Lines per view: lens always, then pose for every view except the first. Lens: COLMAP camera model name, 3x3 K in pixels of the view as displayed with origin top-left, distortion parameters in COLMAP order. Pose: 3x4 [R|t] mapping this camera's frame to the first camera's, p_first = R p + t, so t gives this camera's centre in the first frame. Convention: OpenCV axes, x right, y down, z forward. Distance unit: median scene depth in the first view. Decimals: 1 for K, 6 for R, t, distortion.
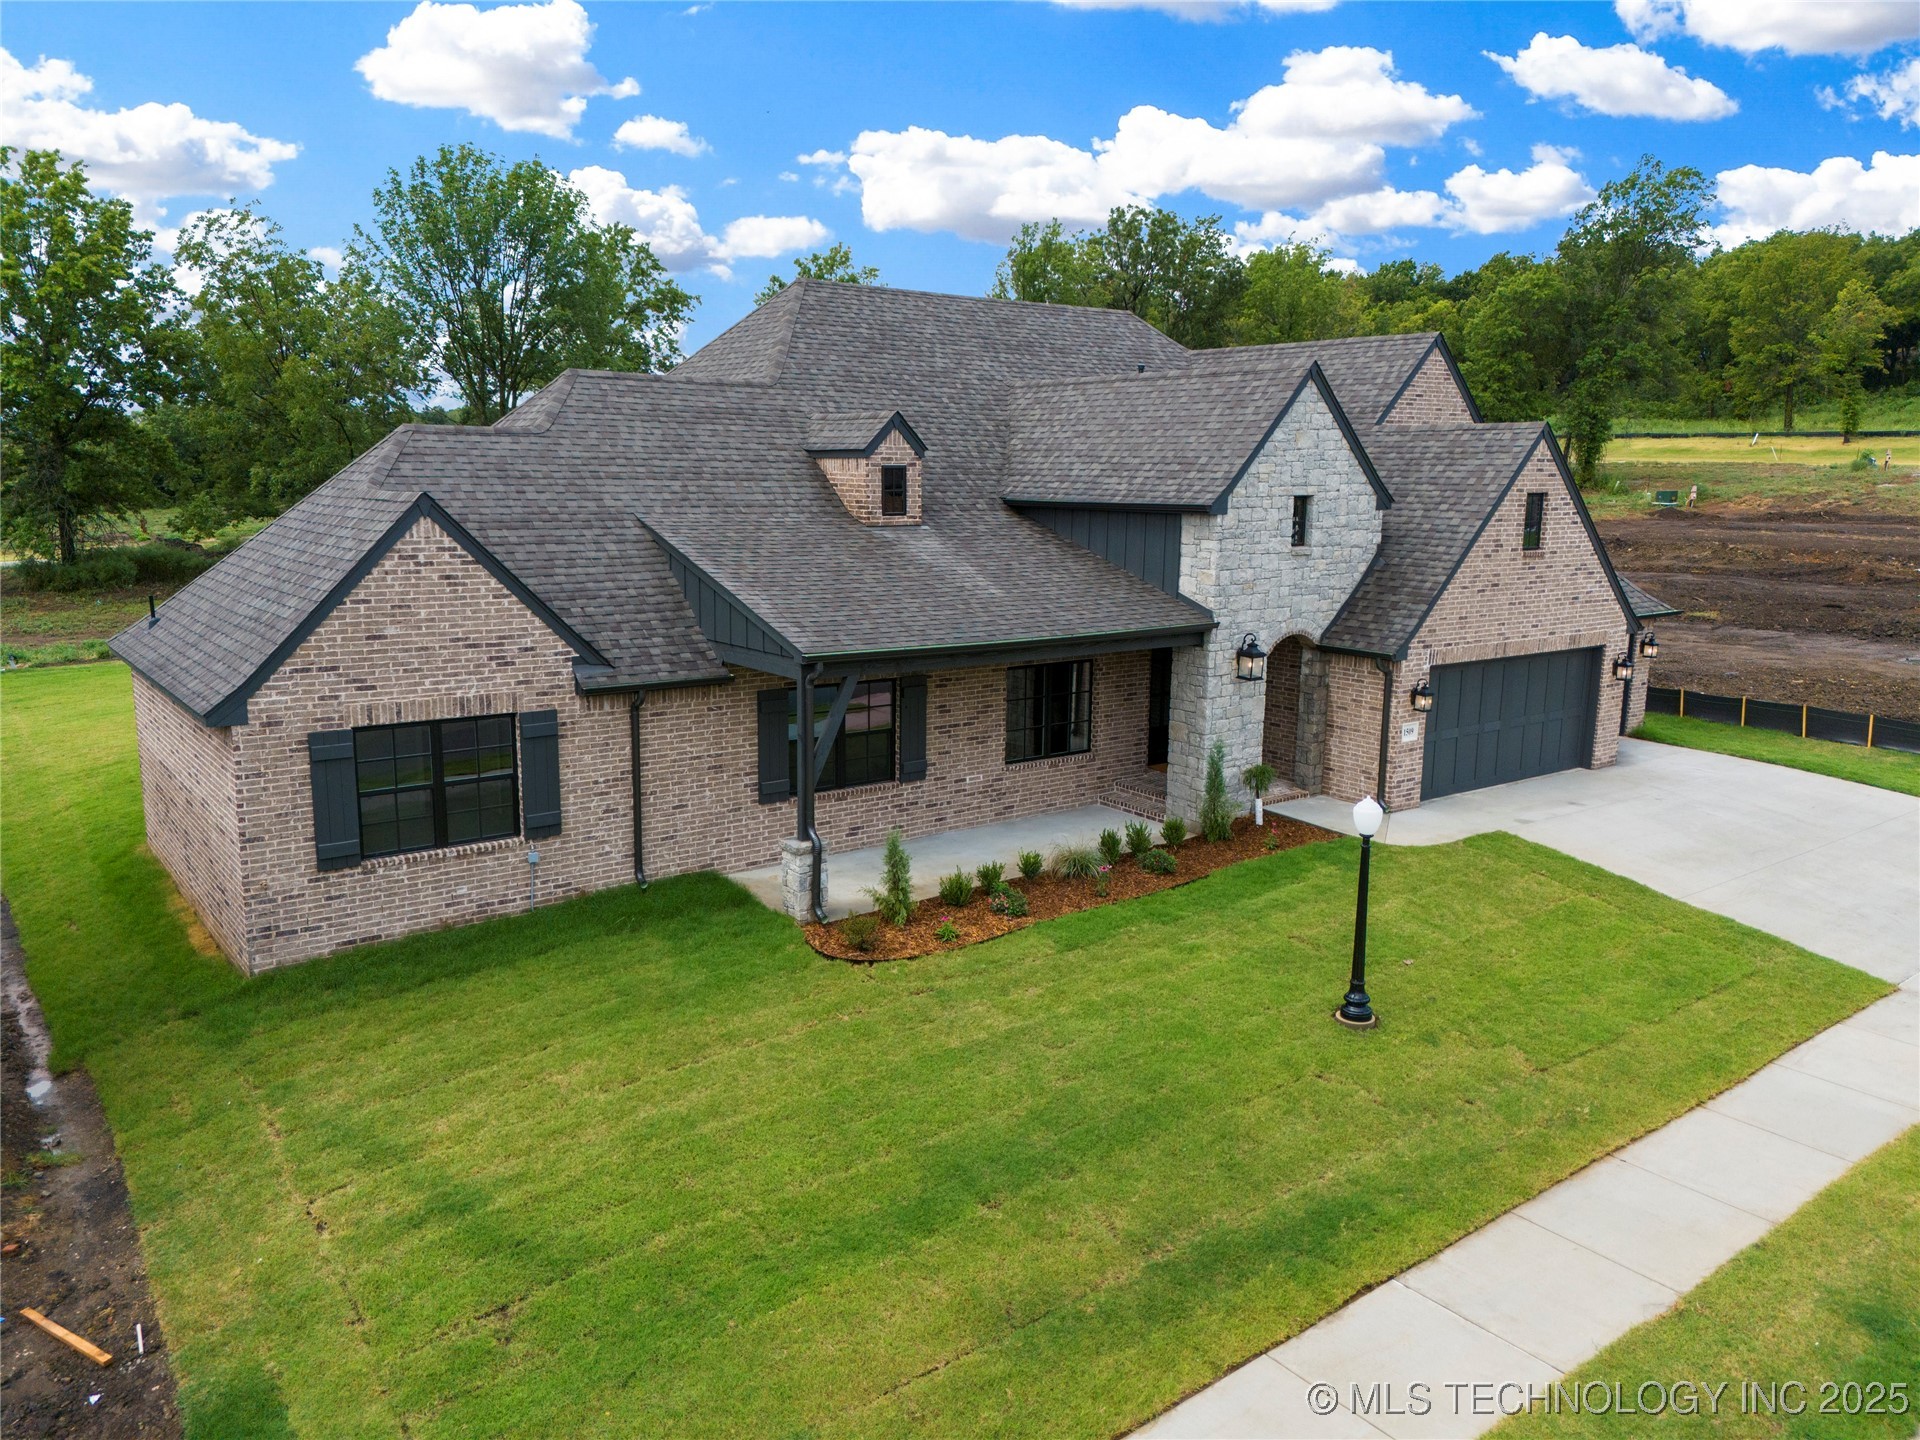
lens RADIAL K [[1400.8, 0, 954.6], [0, 1400.8, 724.6], [0, 0, 1]] dist [0.048054, -0.030041]
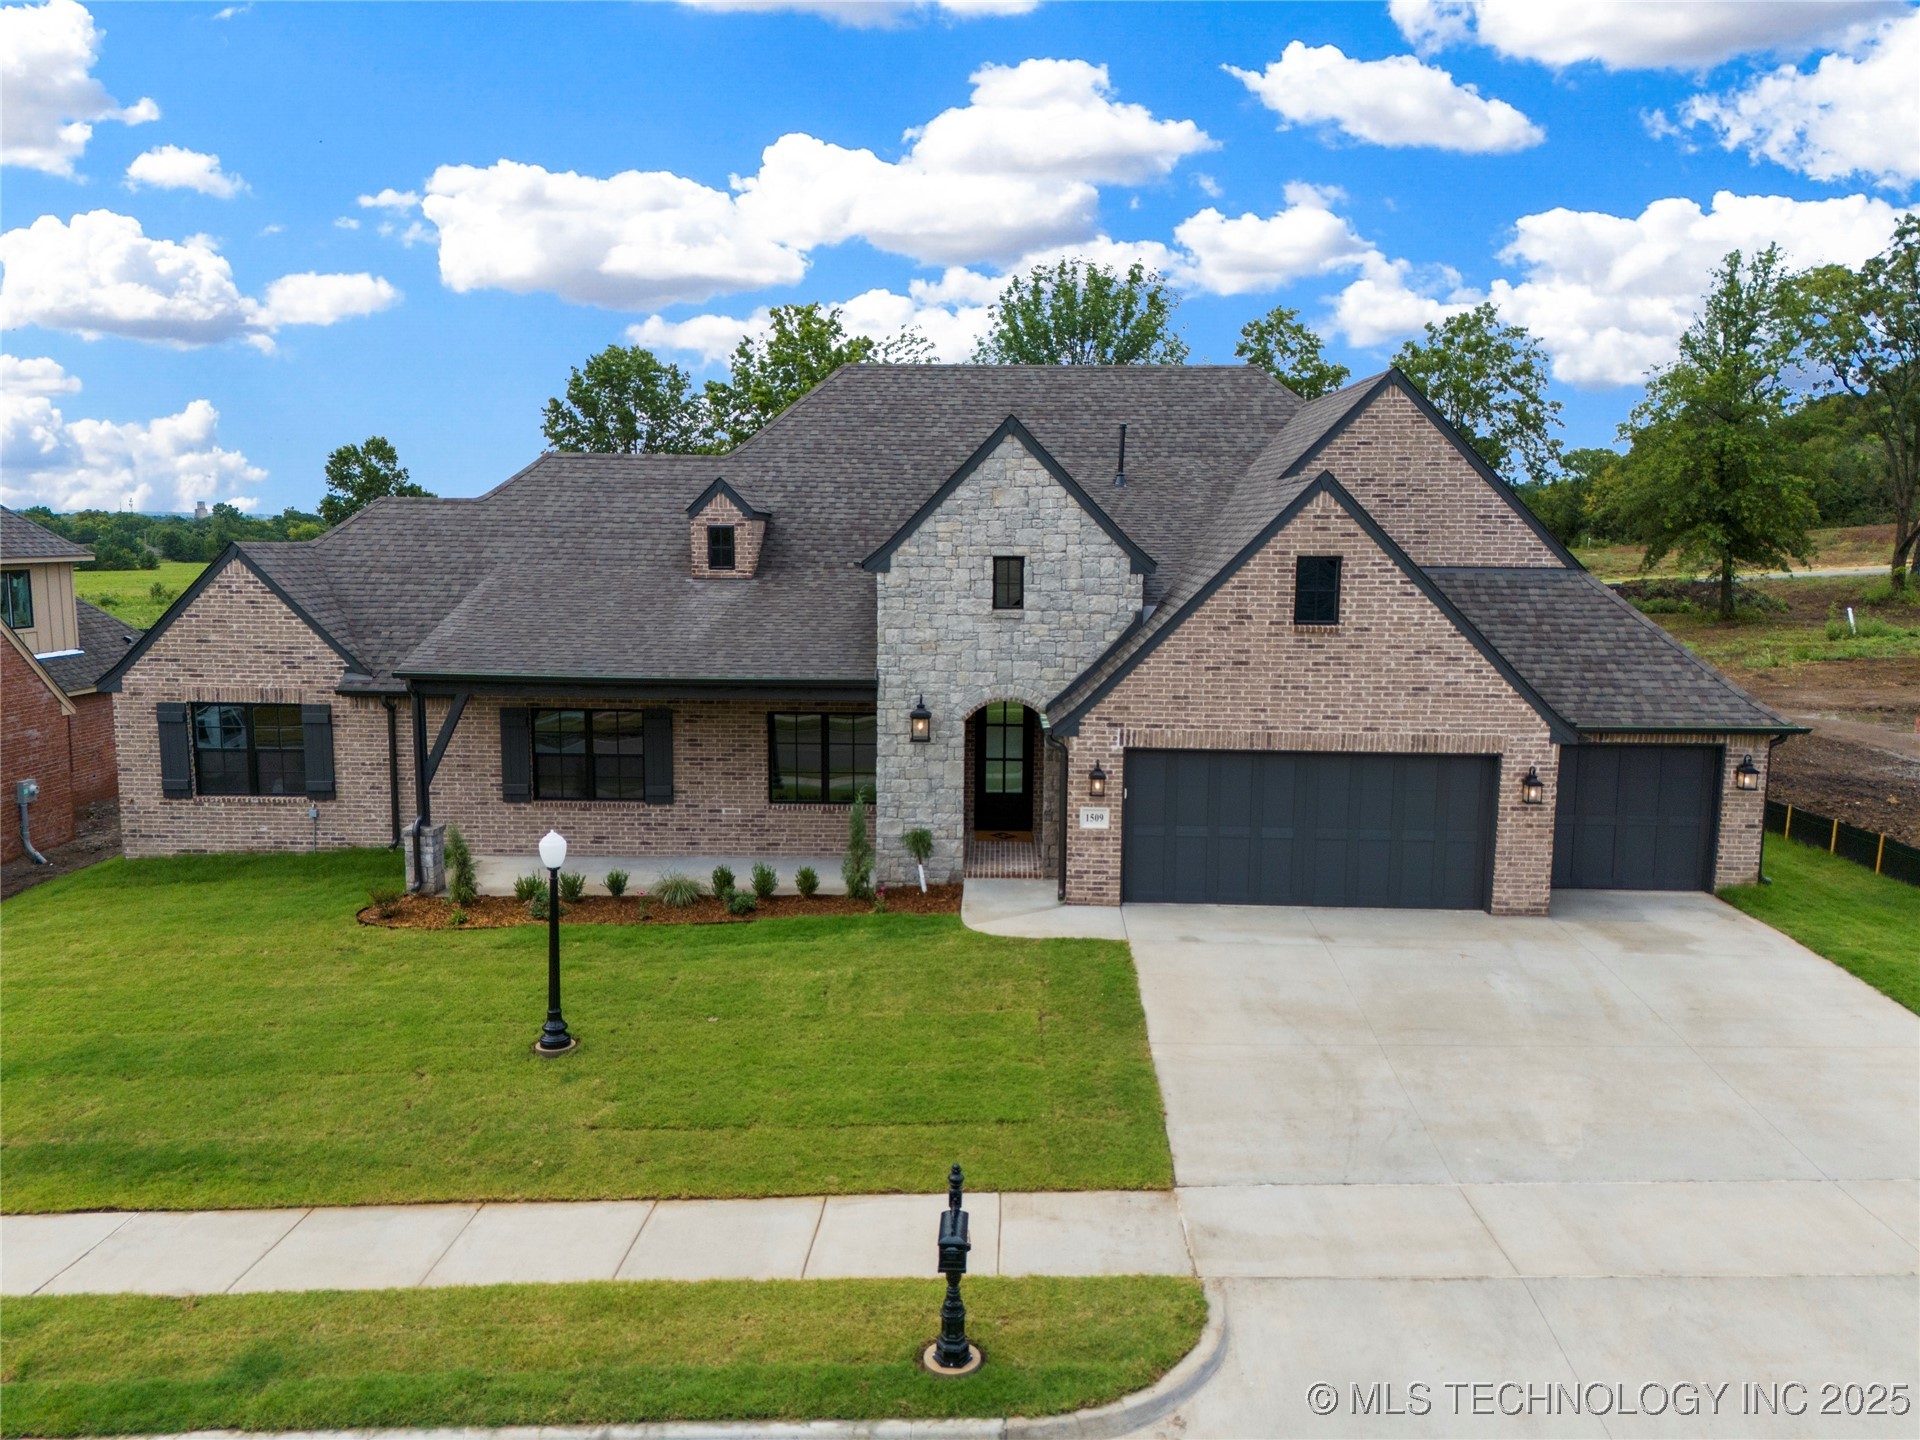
lens RADIAL K [[1400.8, 0, 958.7], [0, 1400.8, 717.4], [0, 0, 1]] dist [0.048054, -0.030041]
pose [[0.789585, 0.077428, -0.608737, 0.825905], [-0.112855, 0.993410, -0.020027, -0.032237], [0.603174, 0.084512, 0.793120, 0.243875]]
